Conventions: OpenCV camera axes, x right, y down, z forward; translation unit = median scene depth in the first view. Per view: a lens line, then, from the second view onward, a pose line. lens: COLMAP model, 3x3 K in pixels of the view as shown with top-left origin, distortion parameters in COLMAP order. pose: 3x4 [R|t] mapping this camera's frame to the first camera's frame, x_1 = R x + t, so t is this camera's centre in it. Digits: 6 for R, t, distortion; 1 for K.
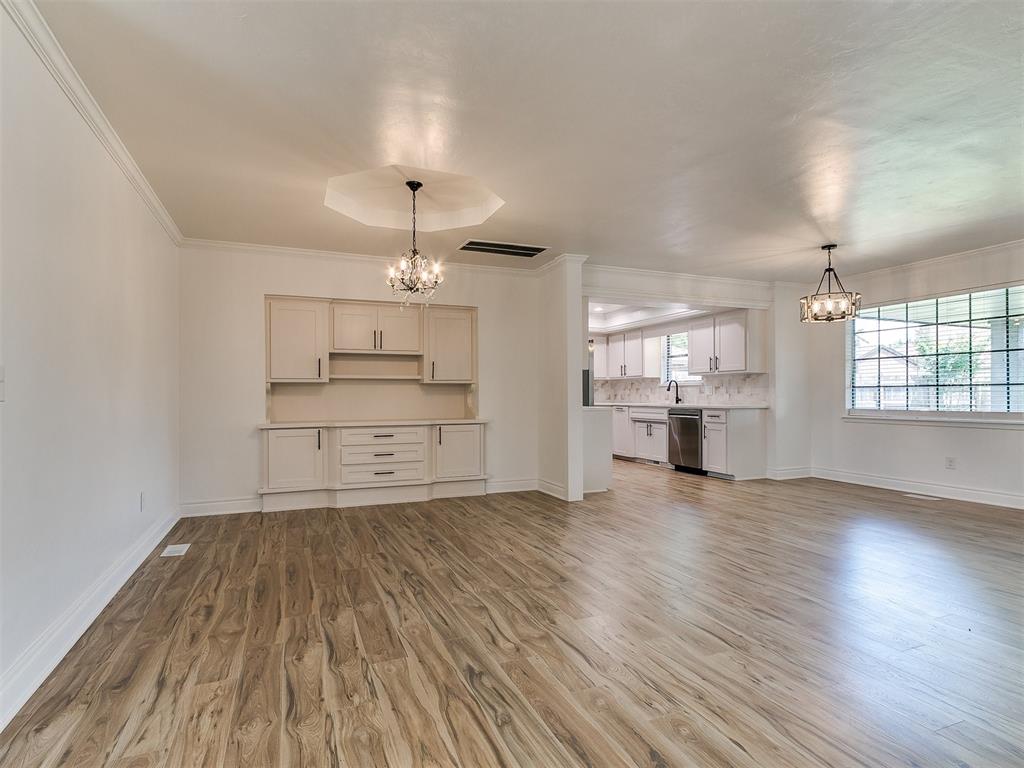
lens RADIAL K [[528.8, 0, 496.6], [0, 528.8, 390.9], [0, 0, 1]] dist [0.004794, -0.002956]
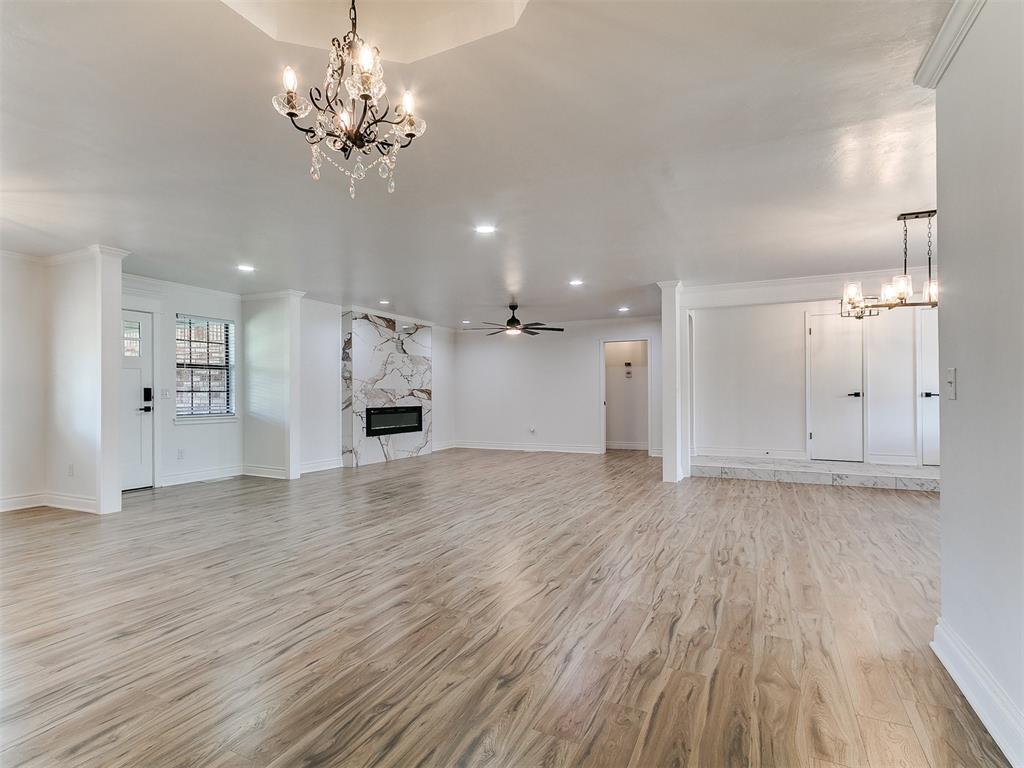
lens RADIAL K [[528.8, 0, 493.4], [0, 528.8, 402.0], [0, 0, 1]] dist [0.004794, -0.002956]
pose [[-0.660121, -0.003794, 0.751150, -0.284937], [0.001122, 0.999981, 0.006036, 0.002480], [-0.751158, 0.004827, -0.660104, 0.640078]]
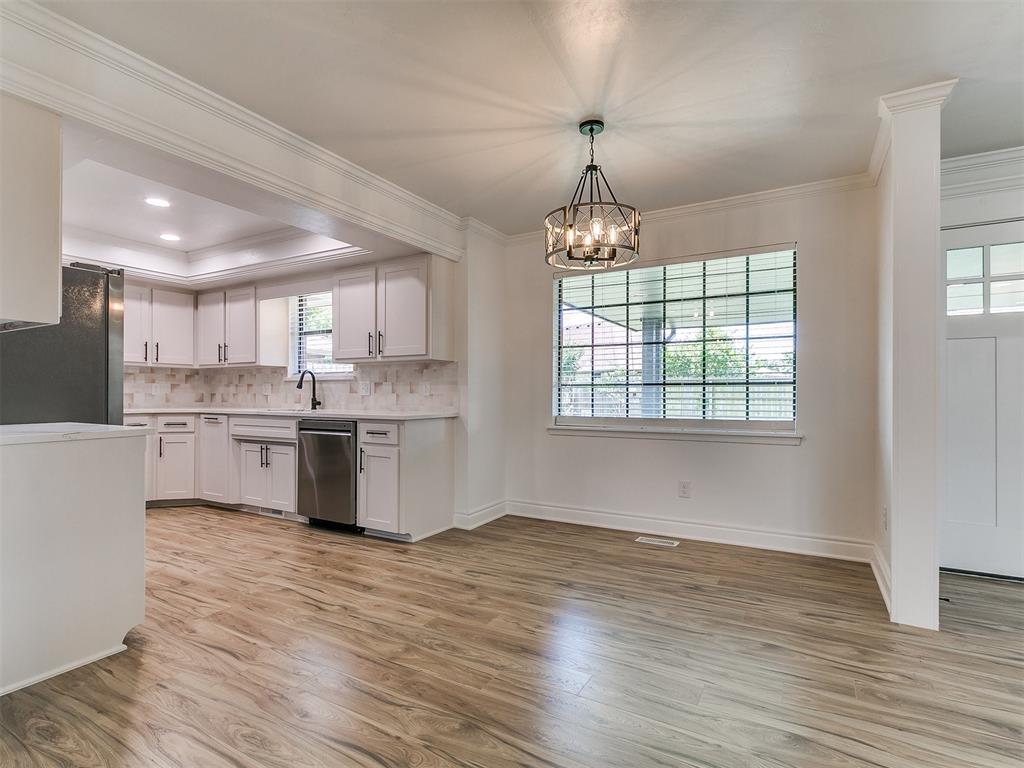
lens RADIAL K [[528.8, 0, 500.6], [0, 528.8, 393.7], [0, 0, 1]] dist [0.004794, -0.002956]
pose [[0.787939, 0.003996, 0.615741, 0.156868], [-0.009218, 0.999943, 0.005307, 0.000885], [-0.615685, -0.009858, 0.787931, 0.449299]]
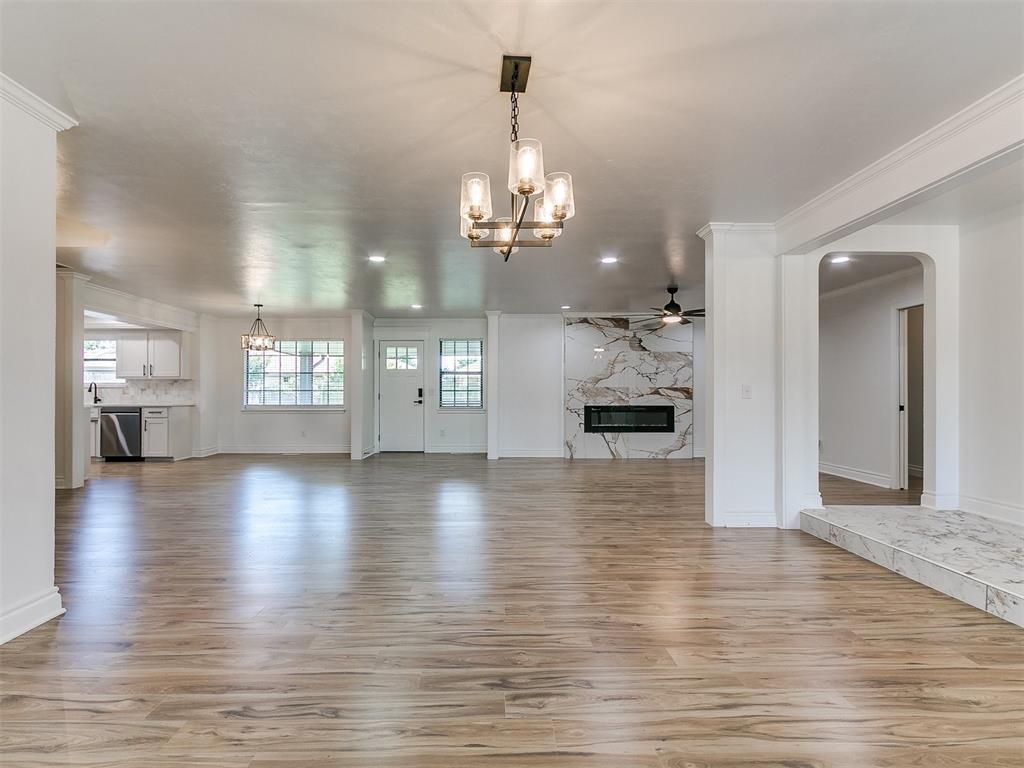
lens RADIAL K [[528.8, 0, 498.3], [0, 528.8, 392.2], [0, 0, 1]] dist [0.004794, -0.002956]
pose [[0.350067, 0.007868, 0.936692, -0.464096], [-0.008937, 0.999947, -0.005060, -0.001305], [-0.936682, -0.006600, 0.350119, -0.194374]]
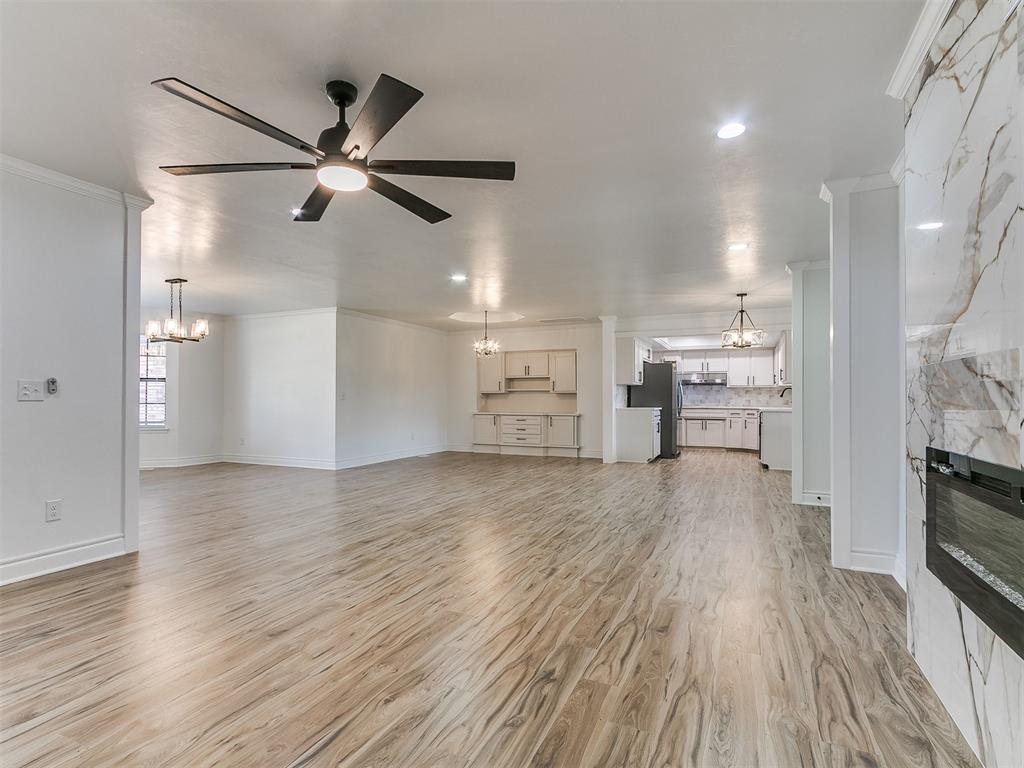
lens RADIAL K [[528.8, 0, 497.9], [0, 528.8, 396.6], [0, 0, 1]] dist [0.004794, -0.002956]
pose [[0.686804, 0.000499, -0.726843, 0.865381], [0.001903, 0.999995, 0.002485, -0.005945], [0.726840, -0.003090, 0.686799, -0.312798]]
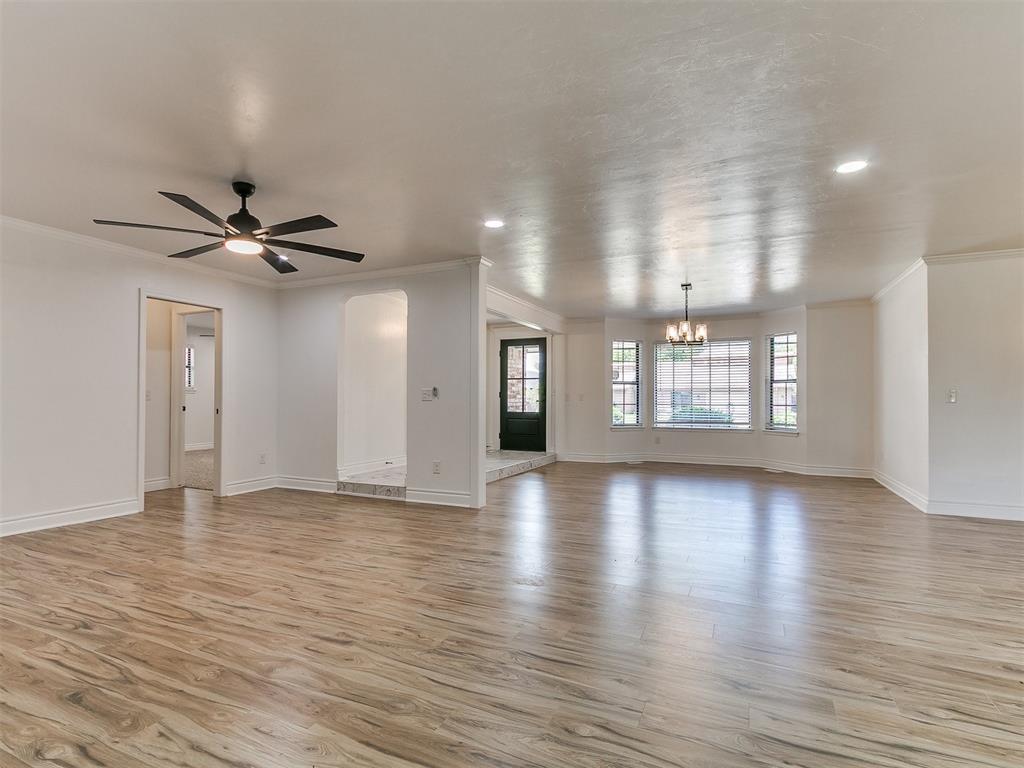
lens RADIAL K [[528.8, 0, 503.5], [0, 528.8, 386.5], [0, 0, 1]] dist [0.004794, -0.002956]
pose [[-0.728010, -0.016543, -0.685367, 0.713427], [0.002040, 0.999652, -0.026296, -0.001419], [0.685564, -0.020542, -0.727723, 0.362183]]
